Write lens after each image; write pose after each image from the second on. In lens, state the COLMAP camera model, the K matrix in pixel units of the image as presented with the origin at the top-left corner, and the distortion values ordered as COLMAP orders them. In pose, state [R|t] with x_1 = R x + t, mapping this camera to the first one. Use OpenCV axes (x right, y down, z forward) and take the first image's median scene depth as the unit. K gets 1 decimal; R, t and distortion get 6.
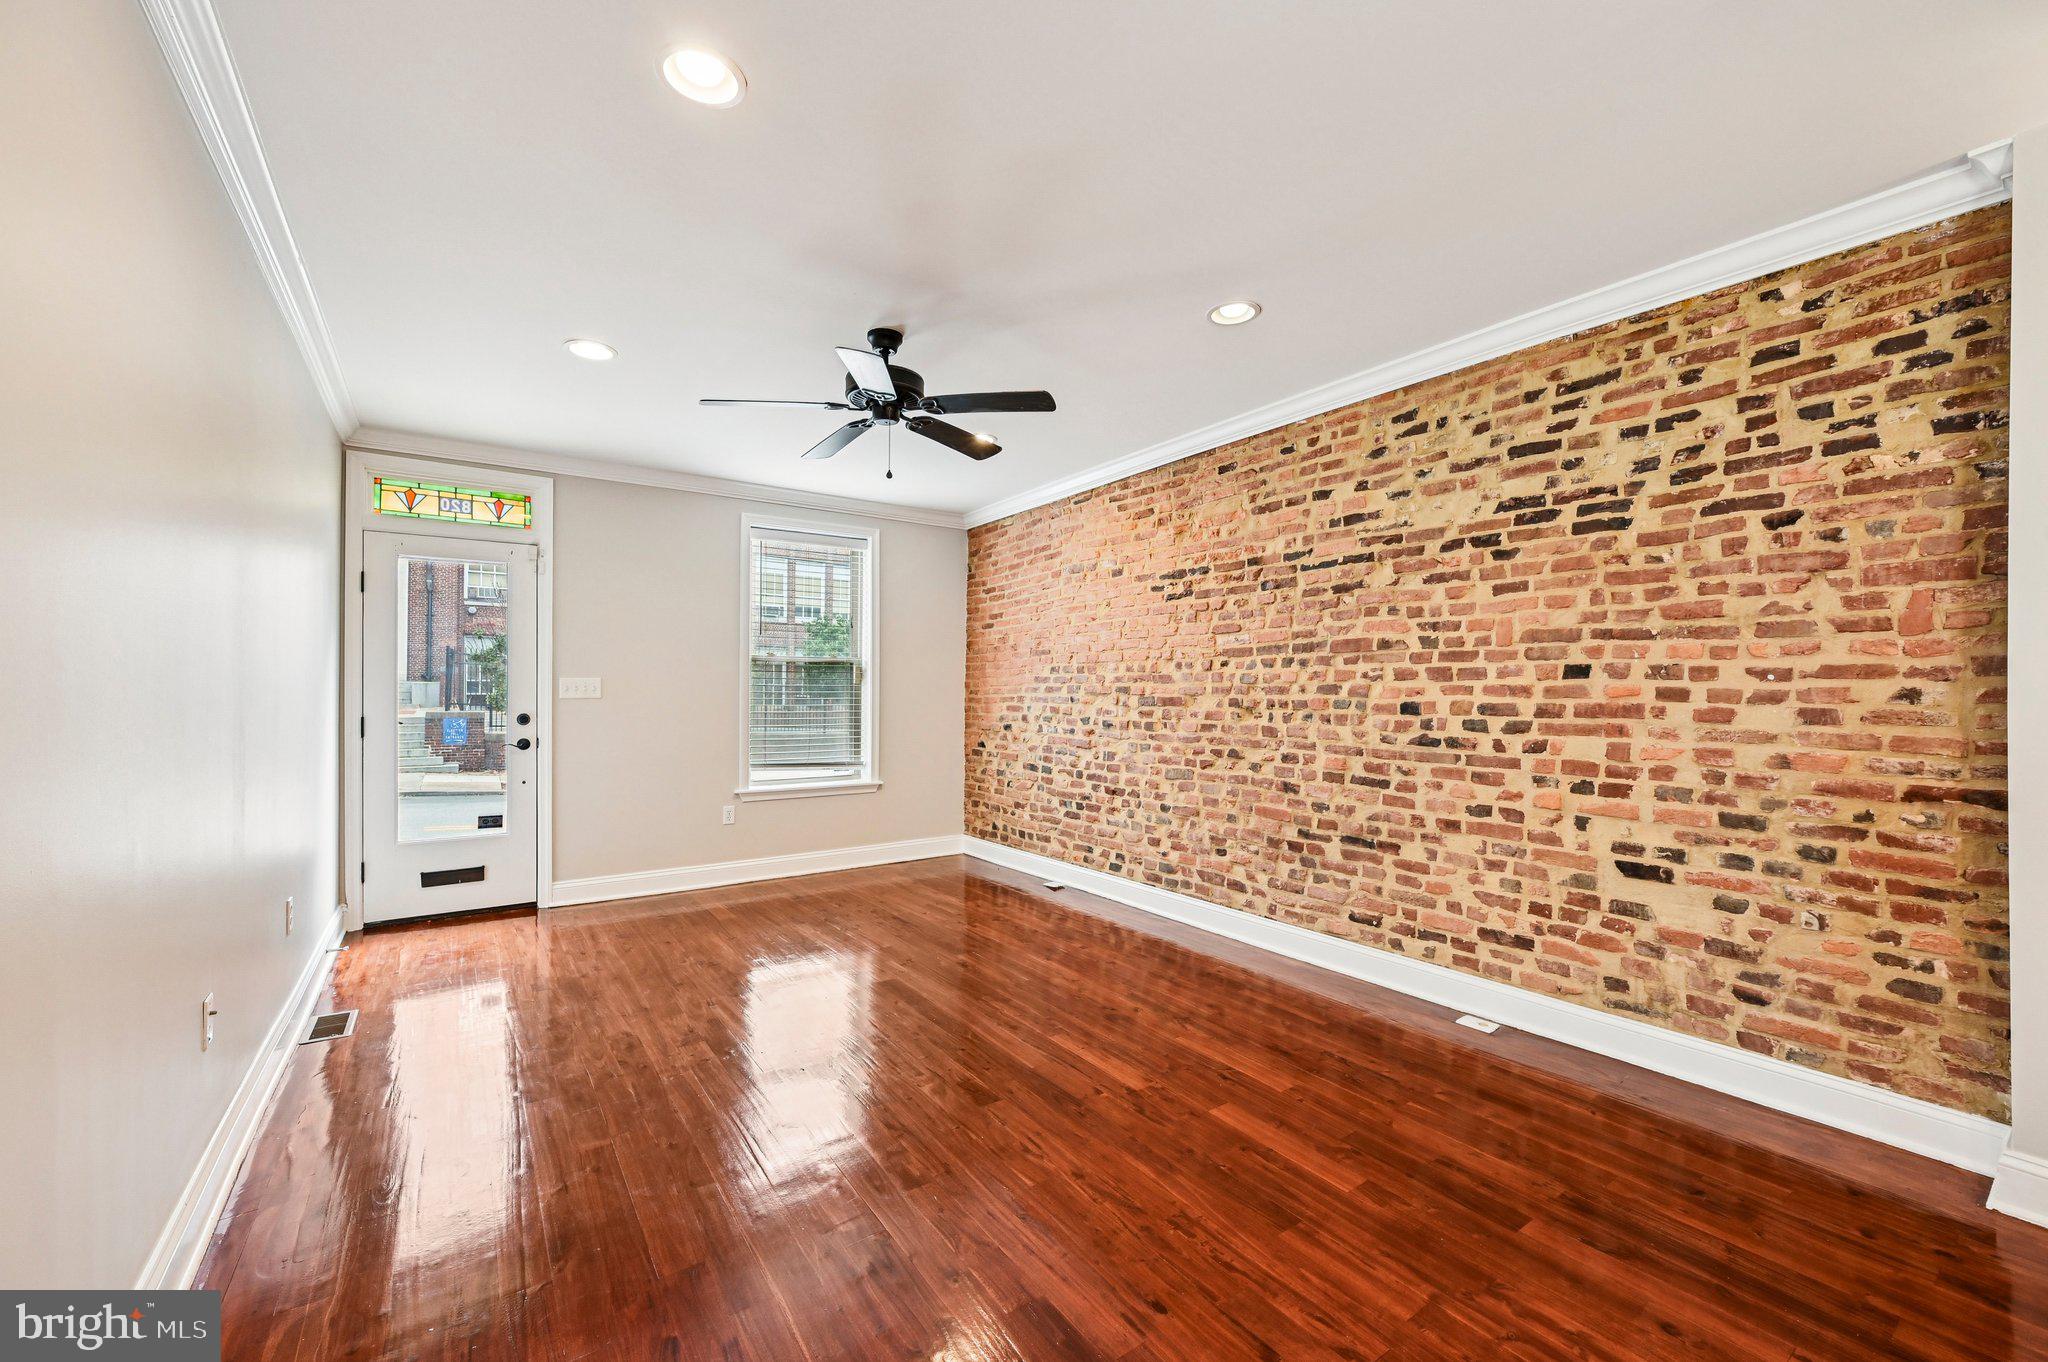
lens RADIAL K [[814.3, 0, 1034.3], [0, 814.3, 687.1], [0, 0, 1]] dist [-0.000789, -0.000173]
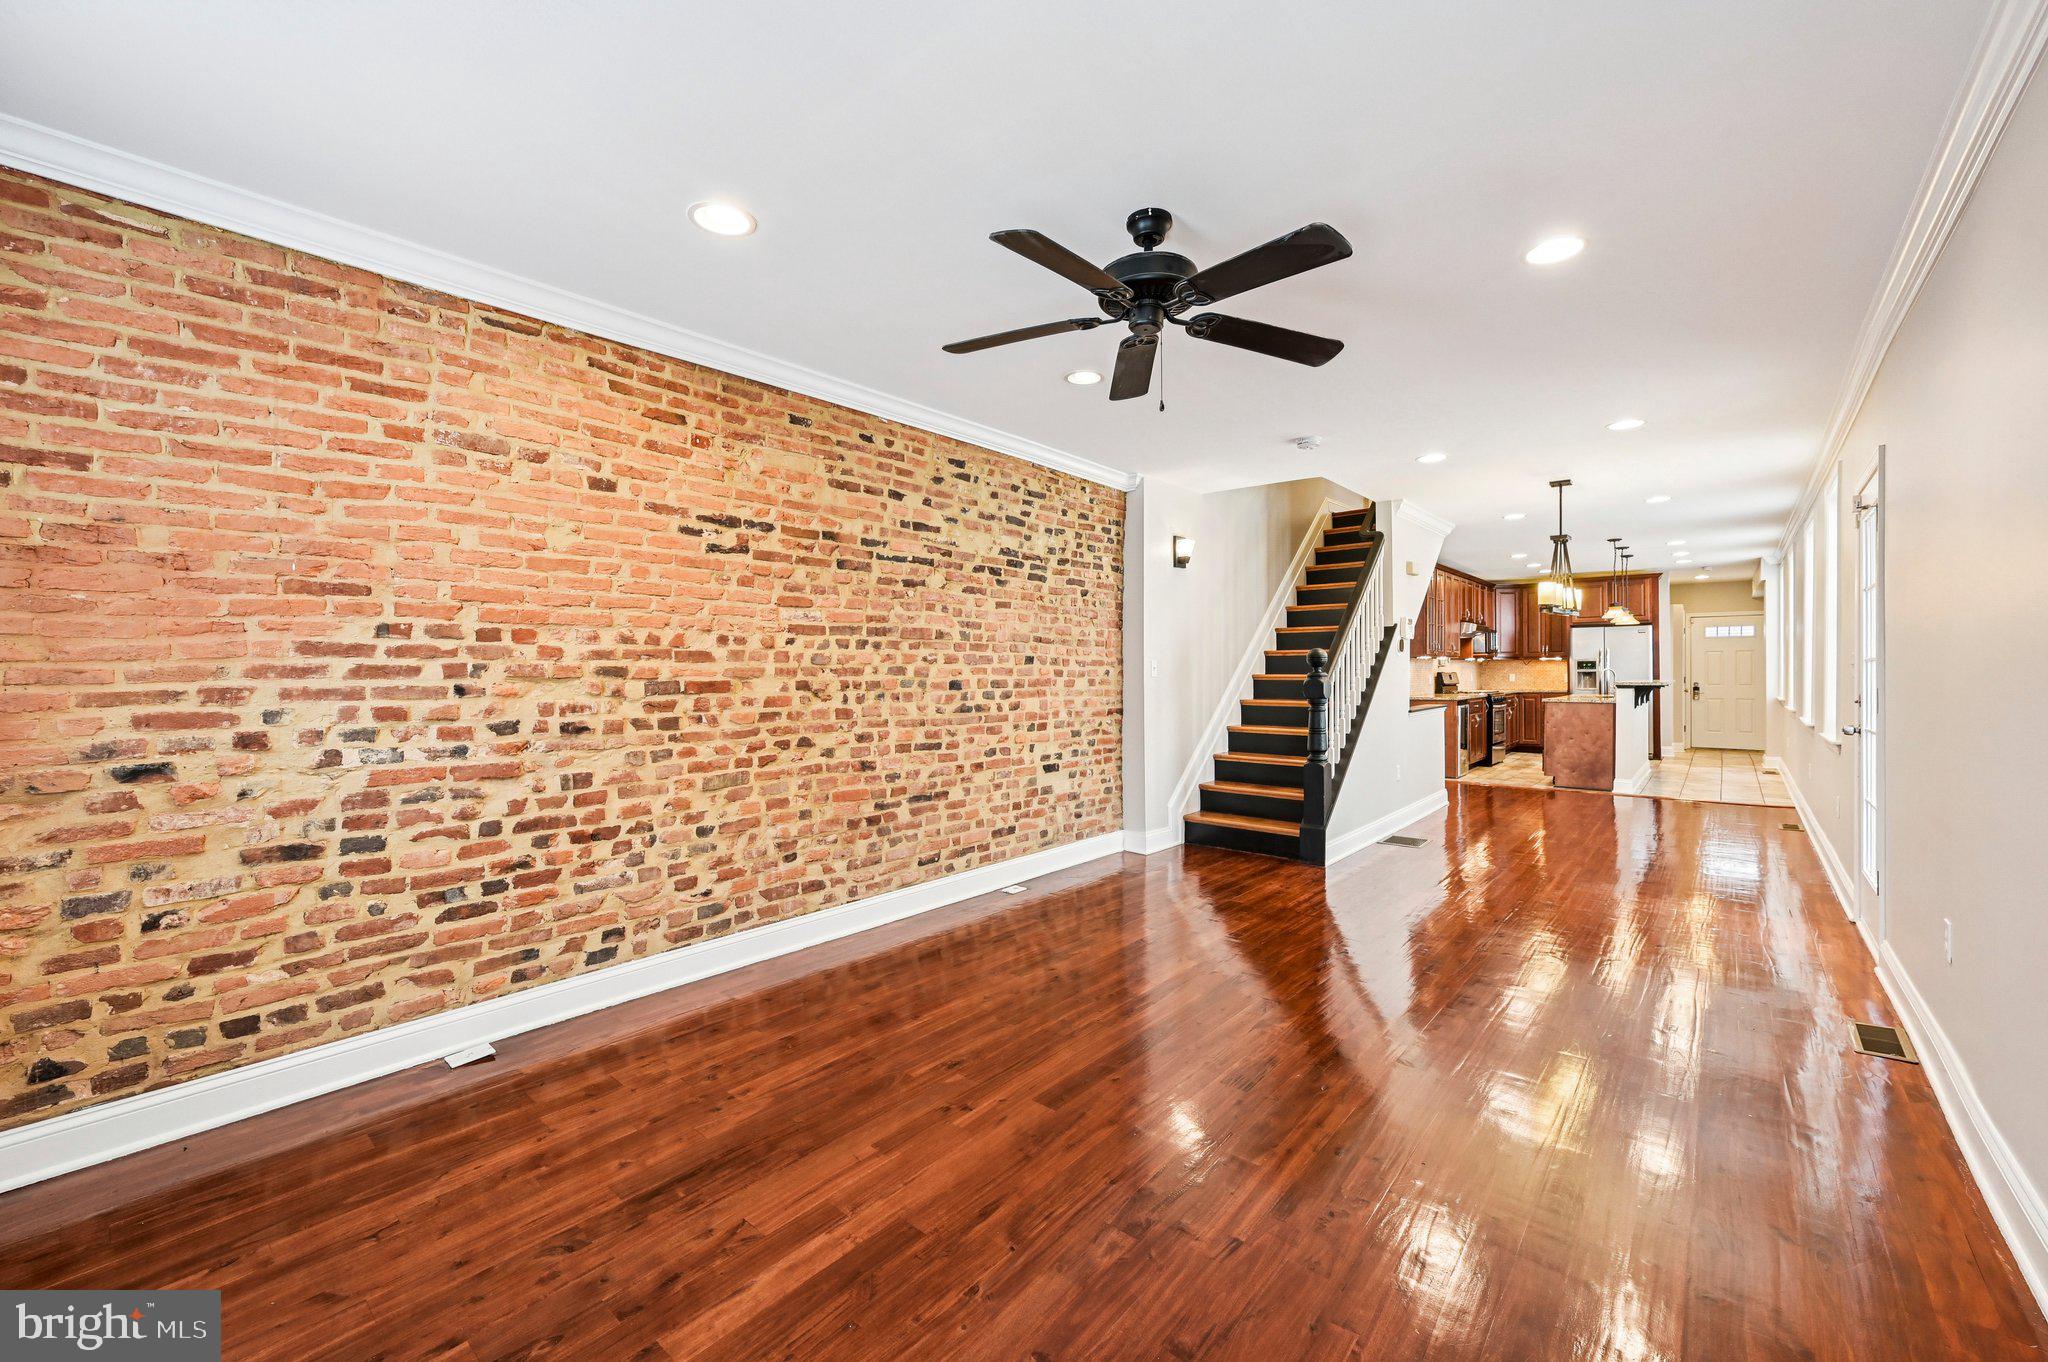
lens RADIAL K [[823.9, 0, 1032.7], [0, 823.9, 672.3], [0, 0, 1]] dist [0.001023, -0.000004]
pose [[-0.247175, -0.003096, 0.968966, -0.694563], [-0.003191, 0.999992, 0.002381, 0.001577], [-0.968966, -0.002504, -0.247183, 0.975292]]
